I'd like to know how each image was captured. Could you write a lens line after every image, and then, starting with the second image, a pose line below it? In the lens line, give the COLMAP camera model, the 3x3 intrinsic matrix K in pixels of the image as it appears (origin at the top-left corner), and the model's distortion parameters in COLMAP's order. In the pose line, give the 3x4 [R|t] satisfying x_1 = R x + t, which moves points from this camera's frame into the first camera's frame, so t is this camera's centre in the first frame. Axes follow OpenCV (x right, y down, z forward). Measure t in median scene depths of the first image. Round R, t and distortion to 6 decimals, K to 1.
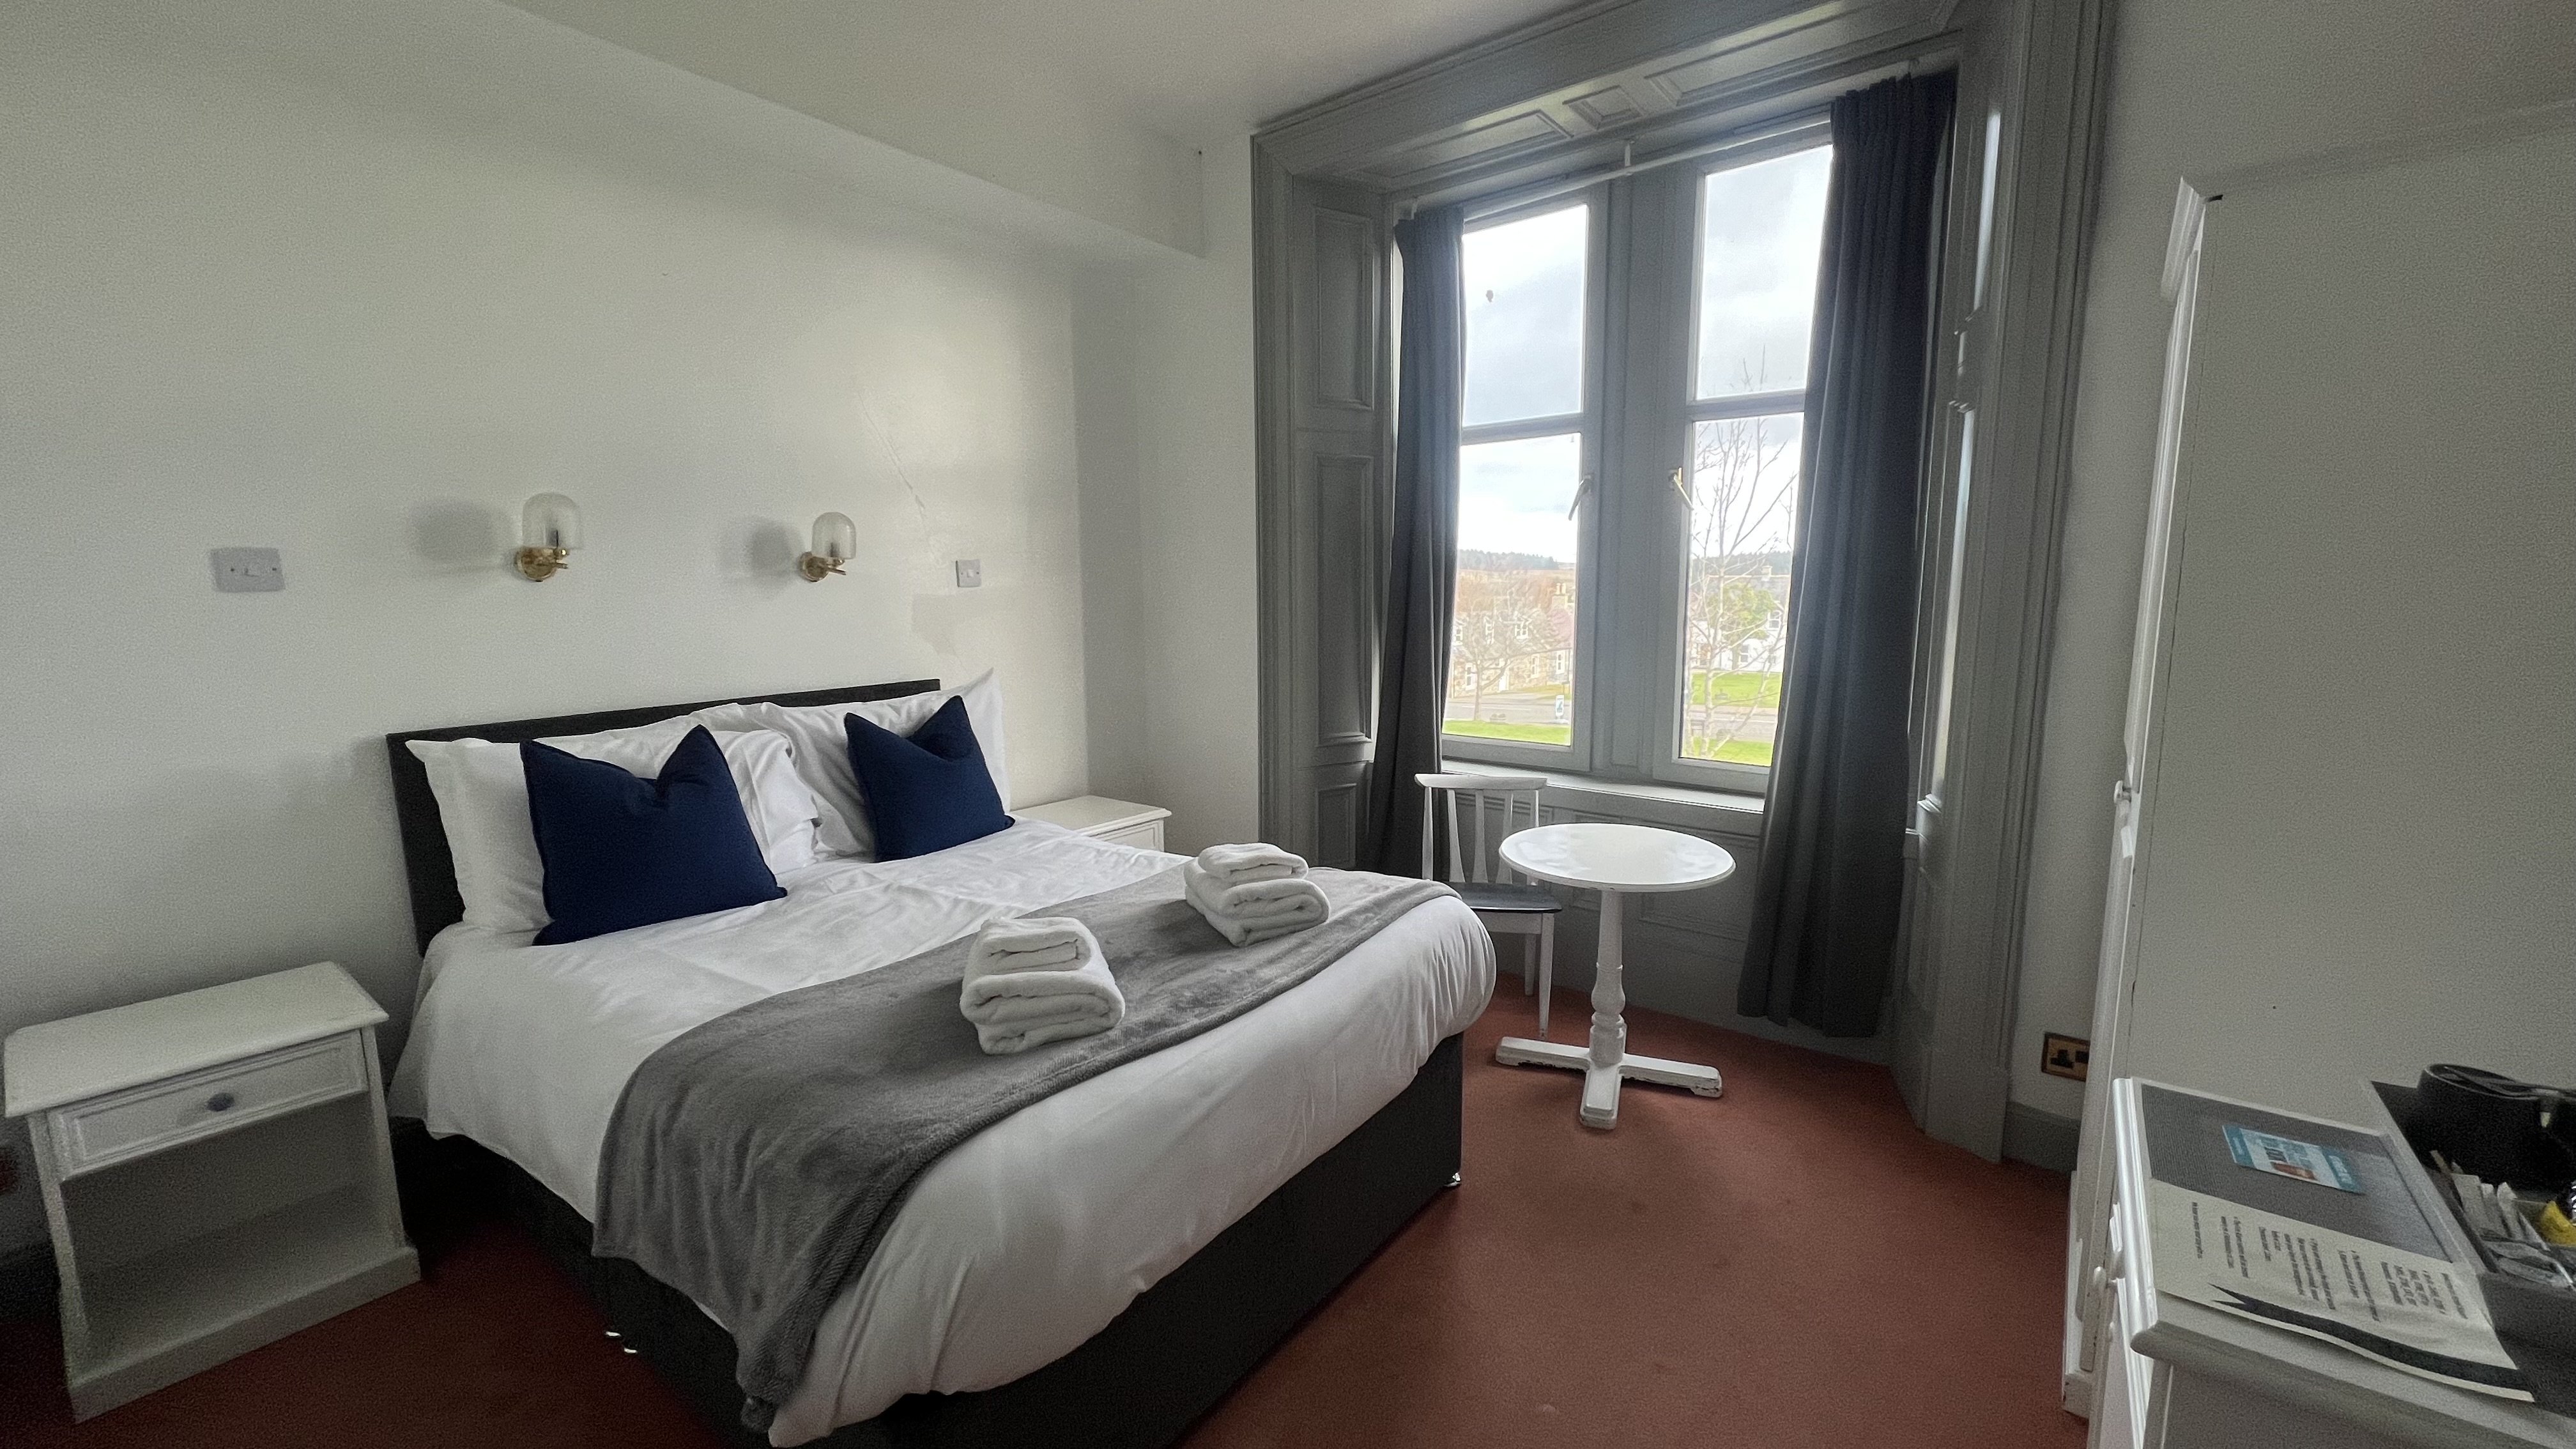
lens RADIAL K [[1020.0, 0, 1285.9], [0, 1020.0, 729.4], [0, 0, 1]] dist [0.000970, 0.000243]
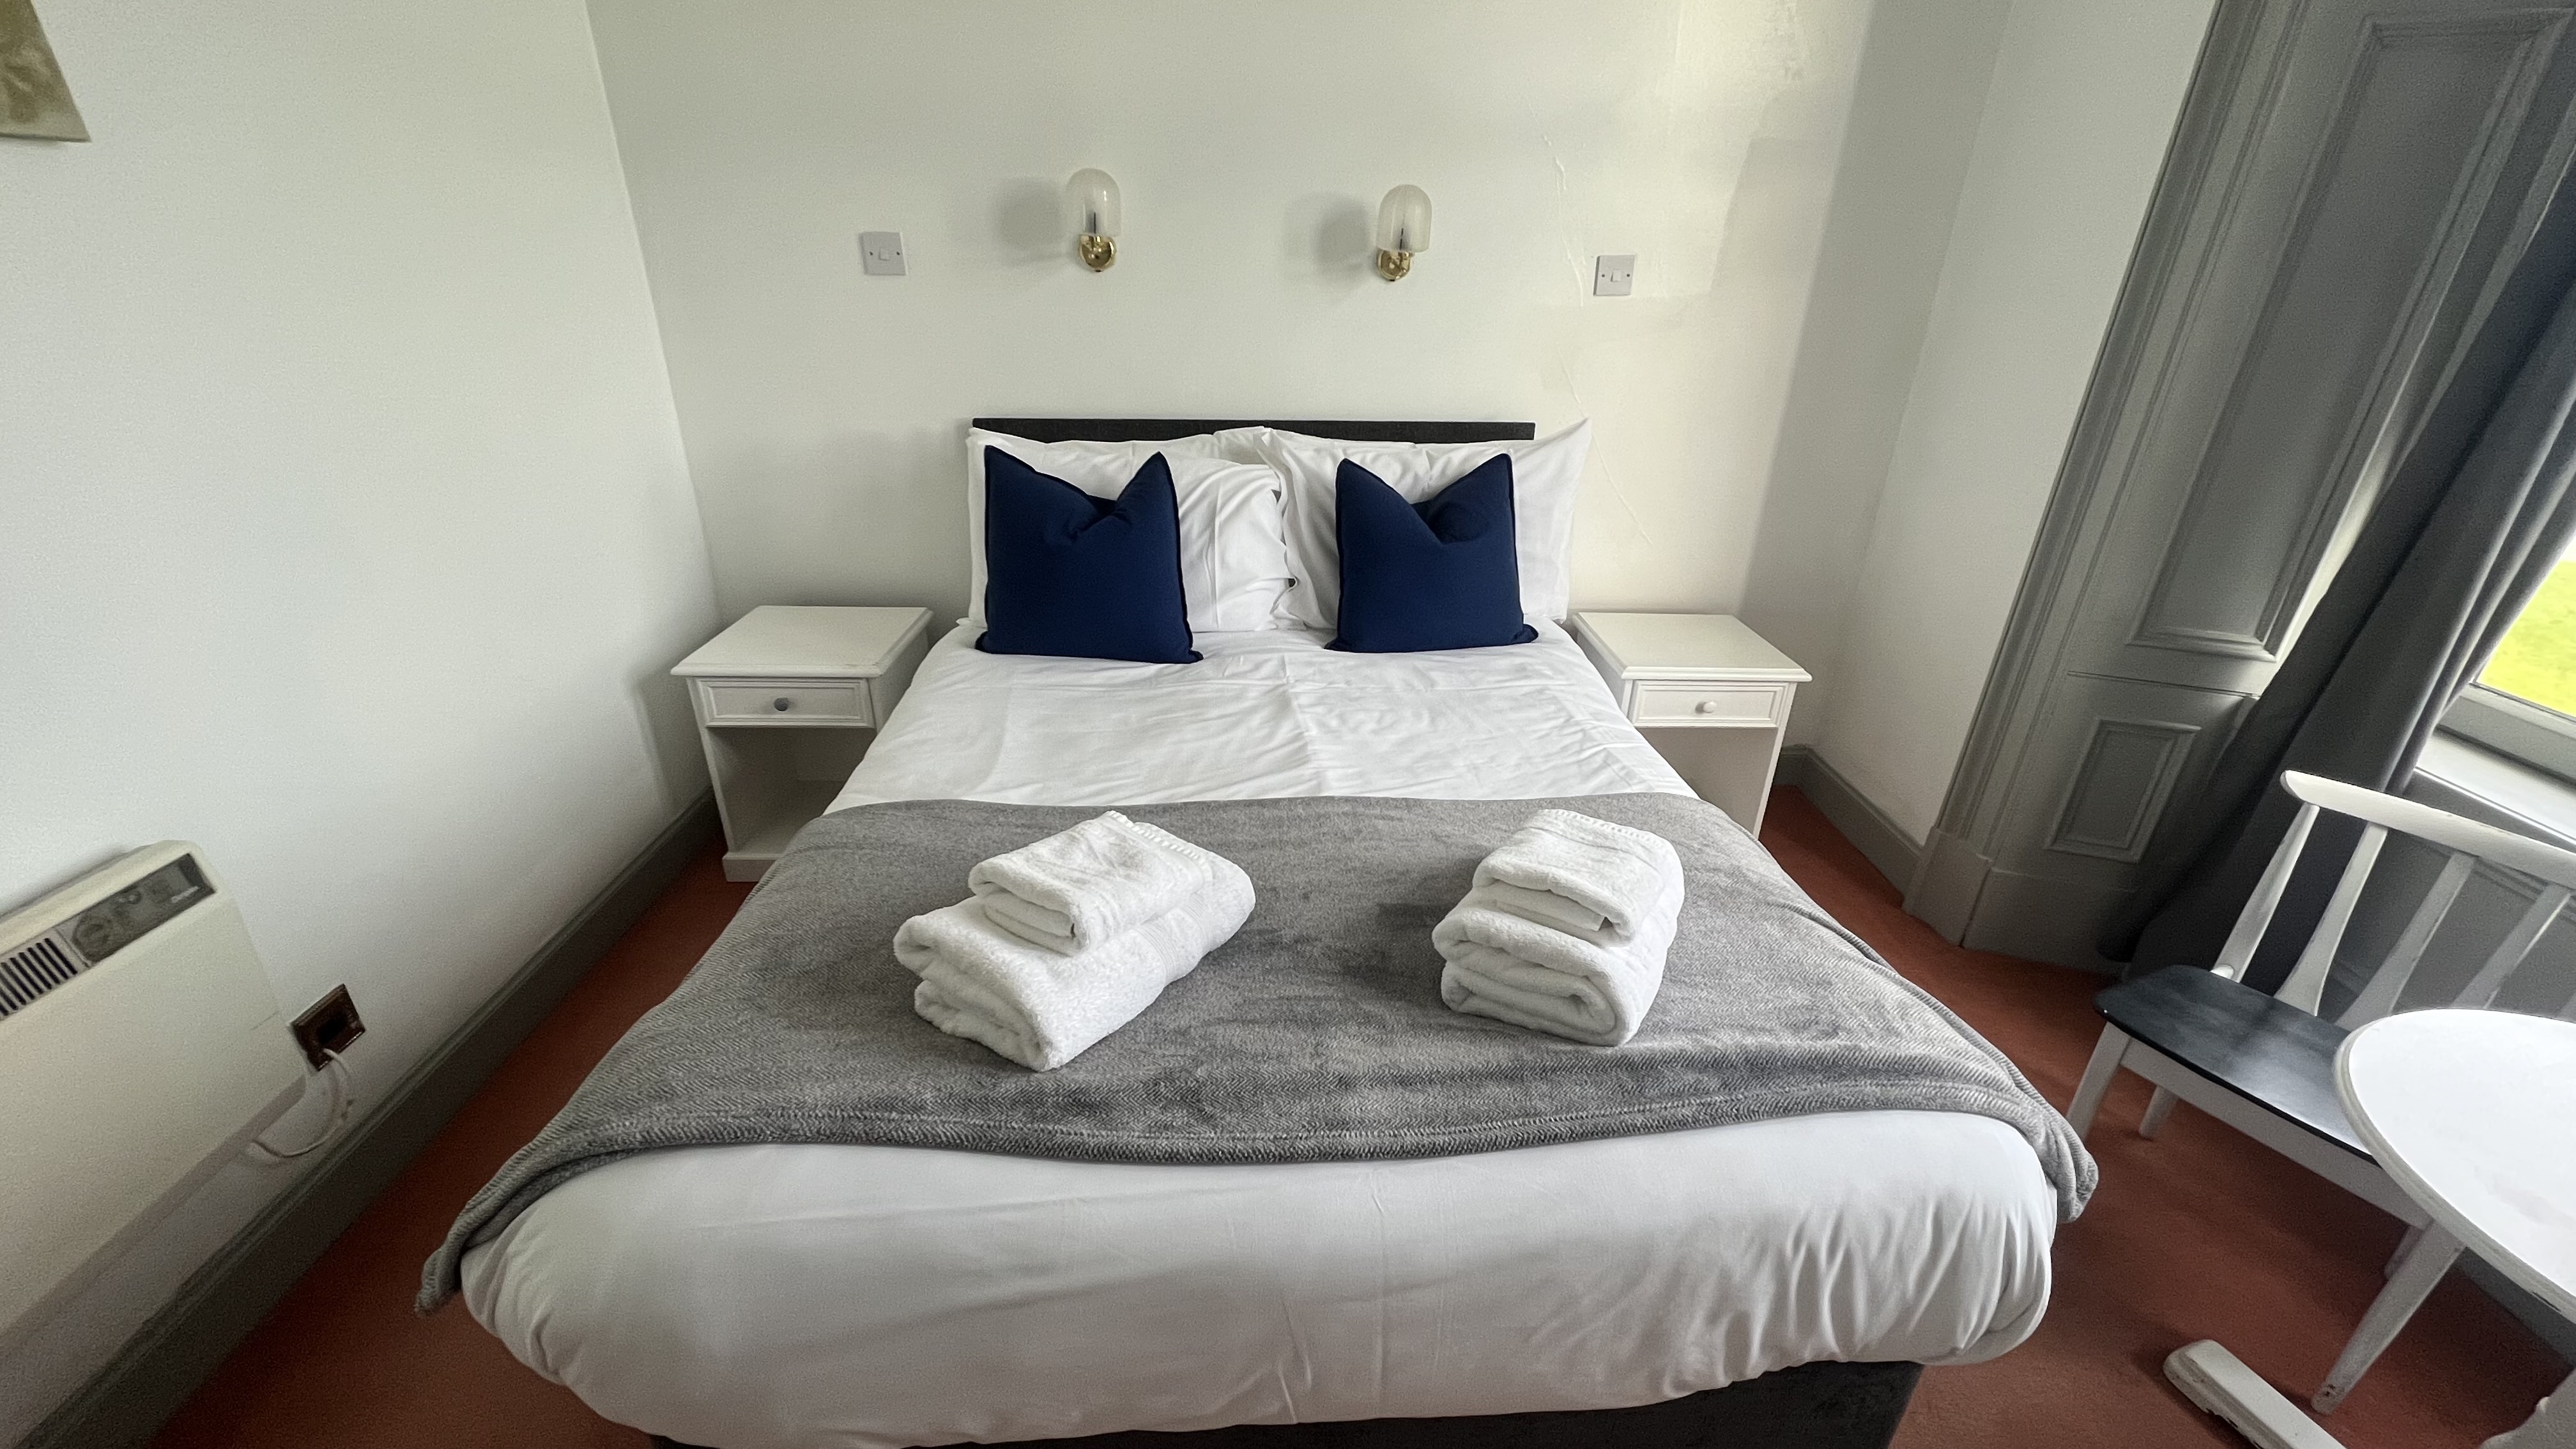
lens RADIAL K [[1020.0, 0, 1296.4], [0, 1020.0, 726.0], [0, 0, 1]] dist [0.000970, 0.000243]
pose [[0.650993, 0.341580, -0.677887, 0.196112], [-0.138480, 0.931489, 0.336380, -0.099001], [0.746345, -0.125107, 0.653695, 0.475732]]
